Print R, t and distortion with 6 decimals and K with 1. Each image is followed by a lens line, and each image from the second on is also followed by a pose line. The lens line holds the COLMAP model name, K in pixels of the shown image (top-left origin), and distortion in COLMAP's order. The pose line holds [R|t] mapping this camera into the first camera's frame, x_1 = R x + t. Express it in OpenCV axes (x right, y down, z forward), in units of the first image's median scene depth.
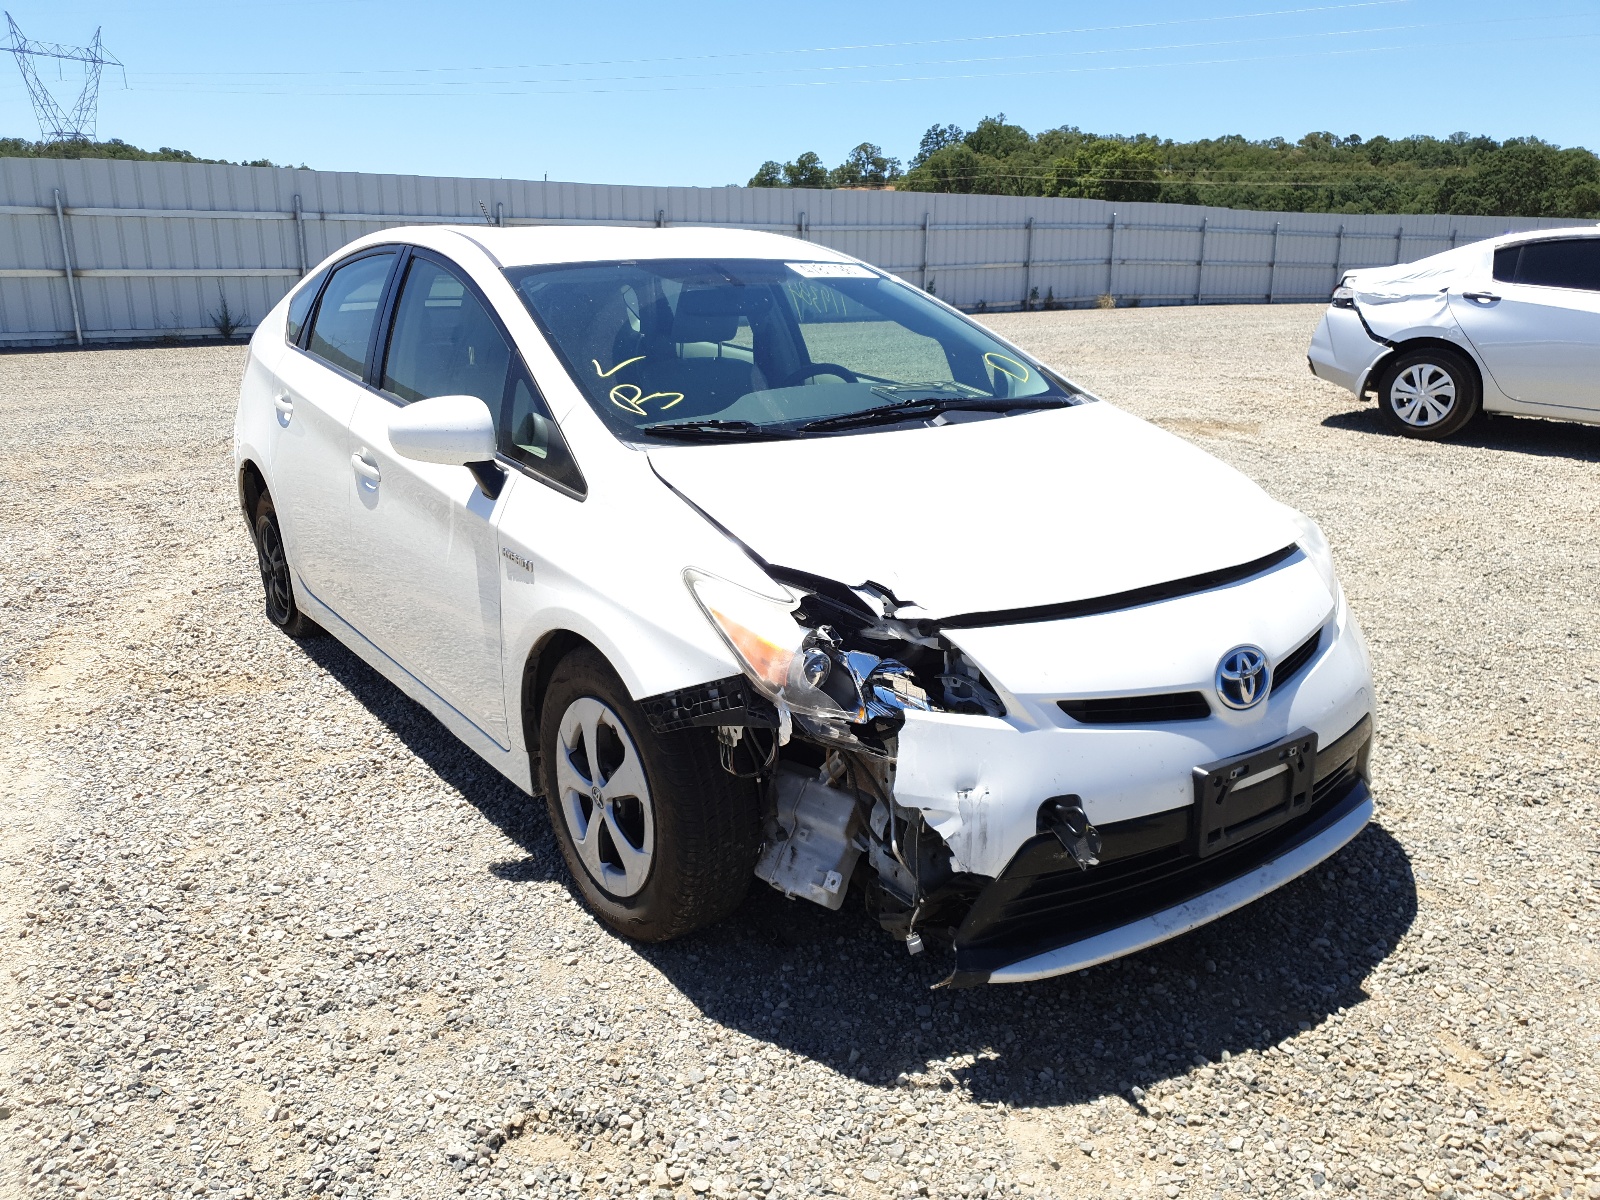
lens RADIAL K [[1225.3, 0, 800.6], [0, 1225.3, 543.6], [0, 0, 1]] dist [0.002162, 0.000780]
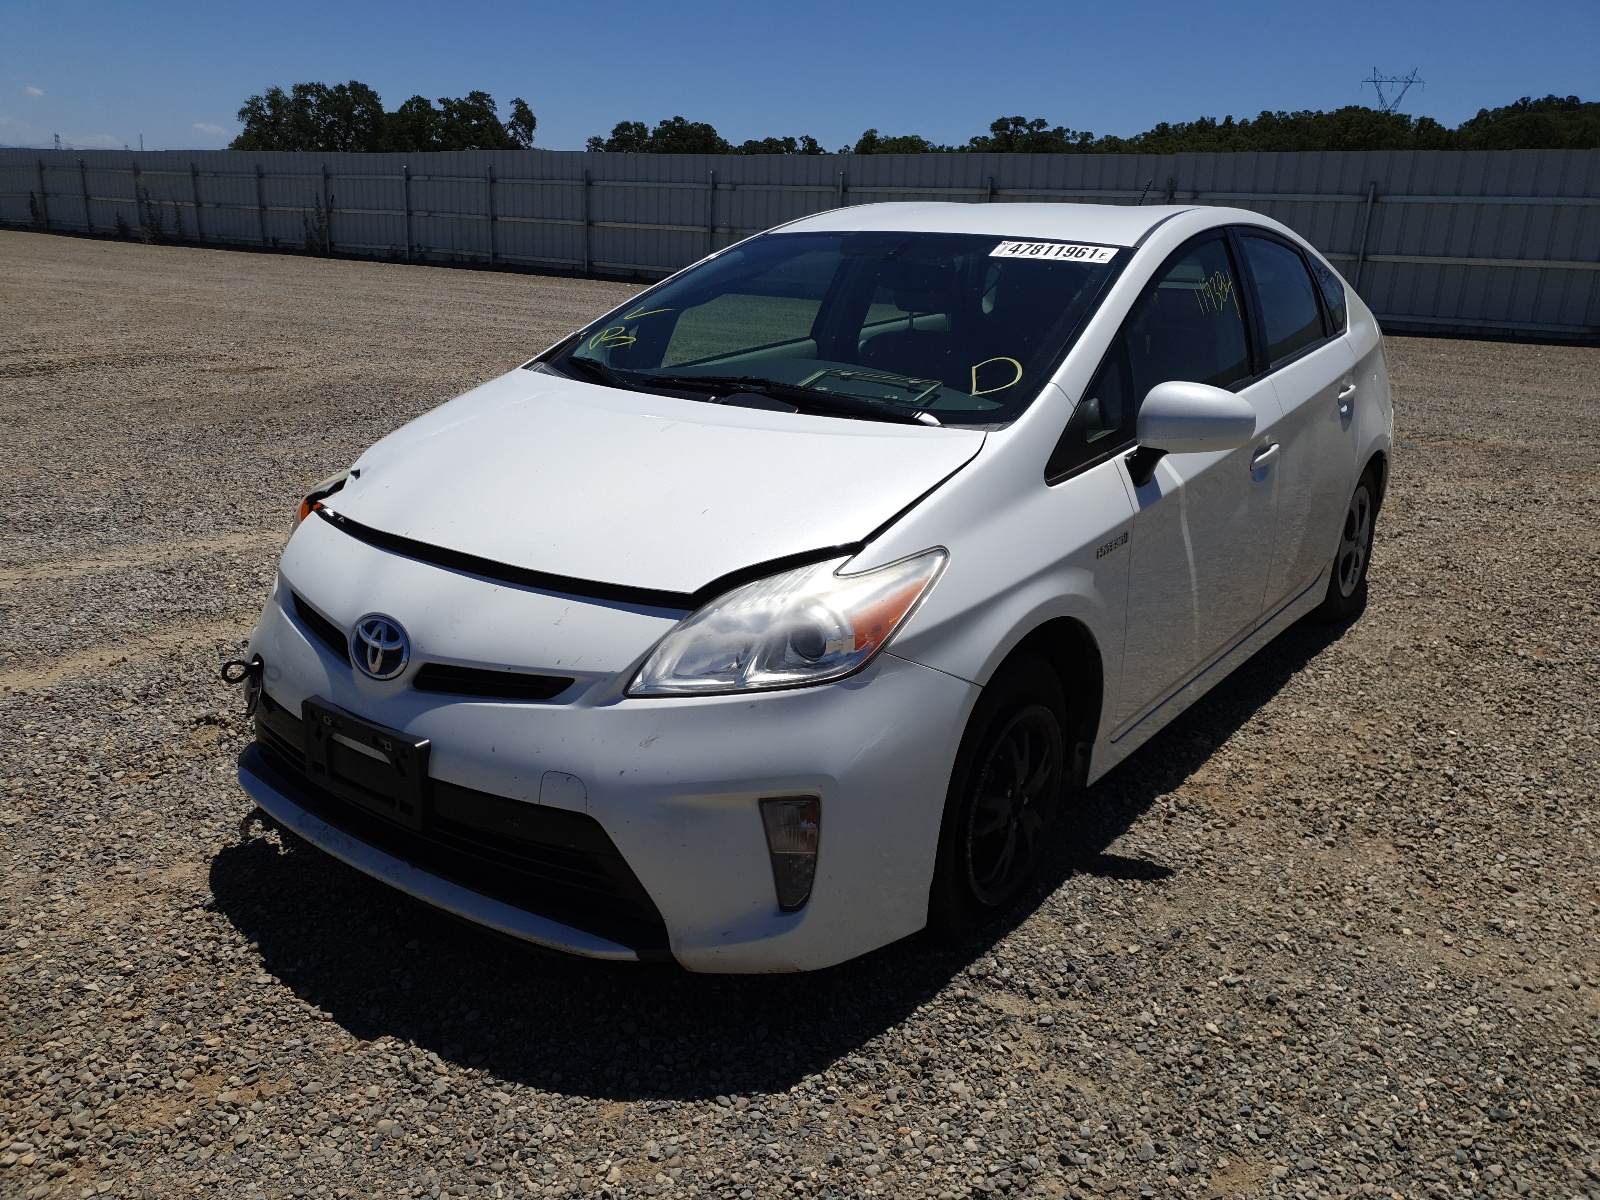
lens RADIAL K [[1207.5, 0, 800.0], [0, 1207.5, 600.0], [0, 0, 1]] dist [-0.003935, -0.002246]
pose [[0.310130, 0.292359, -0.904624, 1.181556], [-0.247223, 0.943606, 0.220202, -0.195790], [0.917987, 0.155353, 0.364919, 0.855836]]
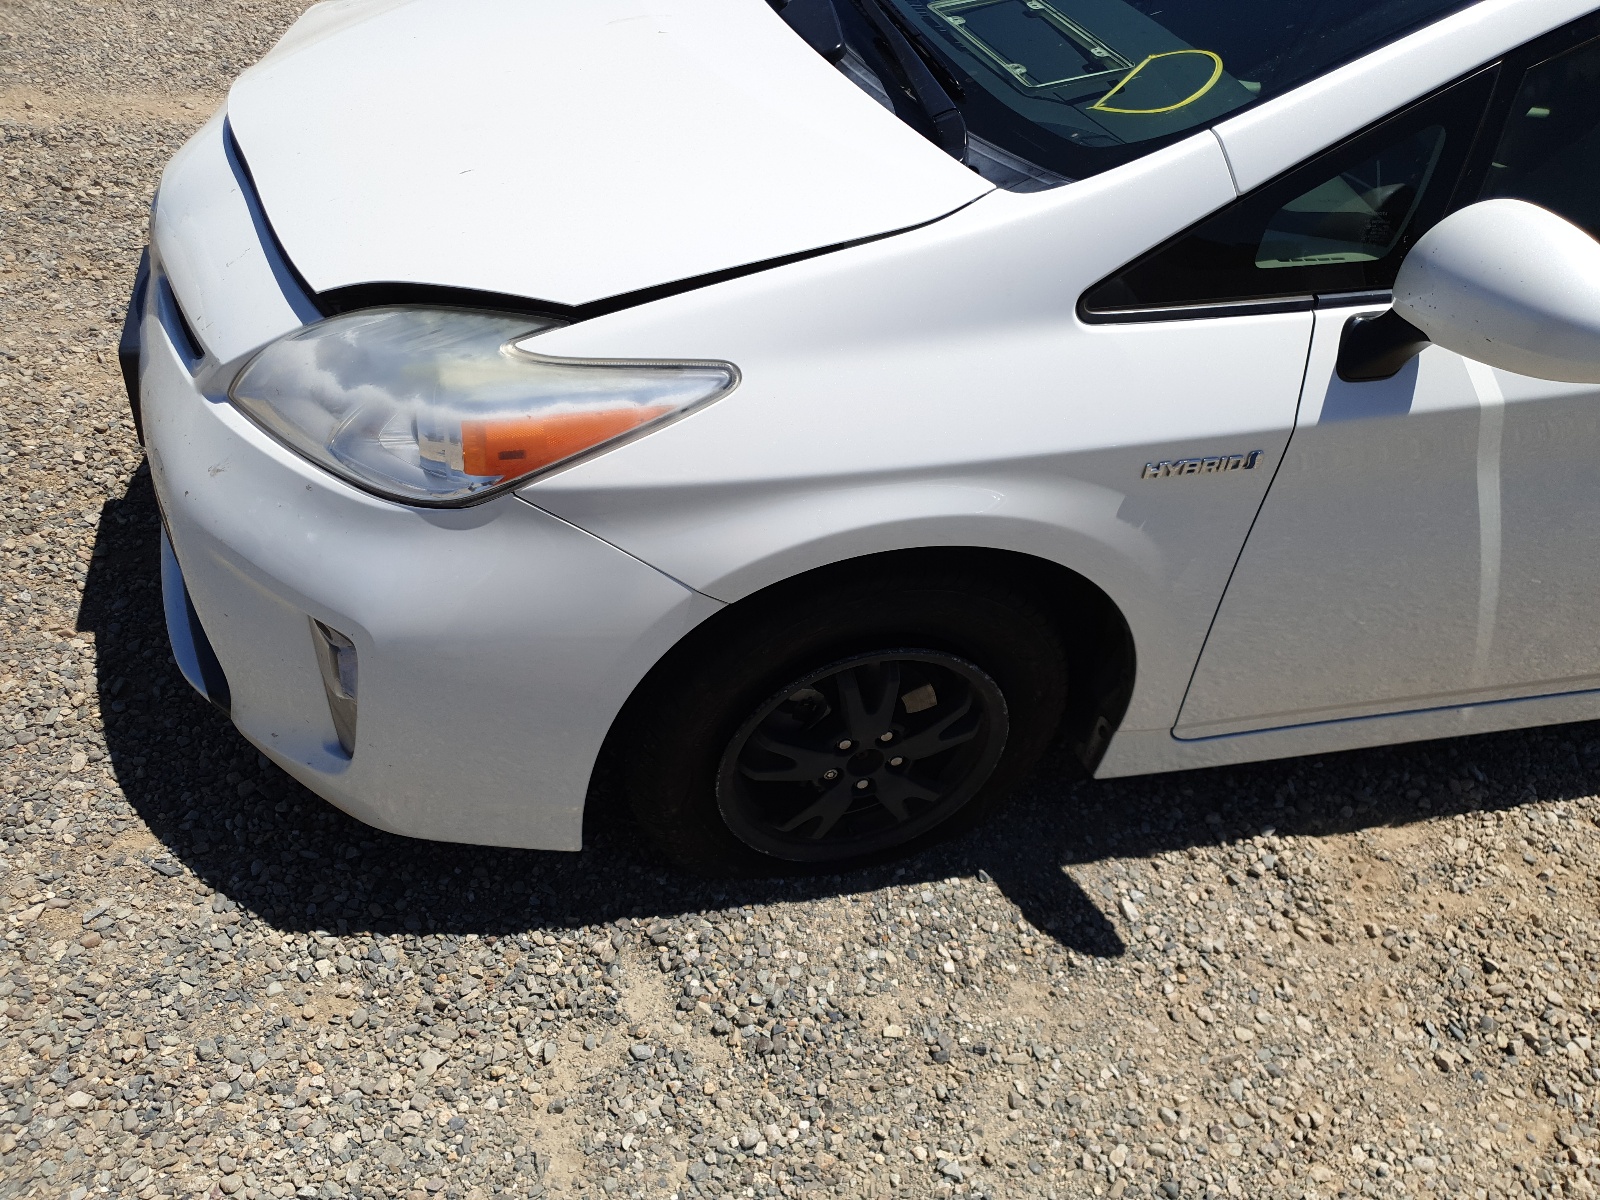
lens RADIAL K [[1215.9, 0, 800.9], [0, 1215.9, 623.6], [0, 0, 1]] dist [0.007675, 0.003035]
pose [[-0.333949, 0.589175, -0.735766, 0.849969], [-0.351743, 0.646299, 0.677181, -0.352659], [0.874503, 0.484944, -0.008593, 1.342494]]
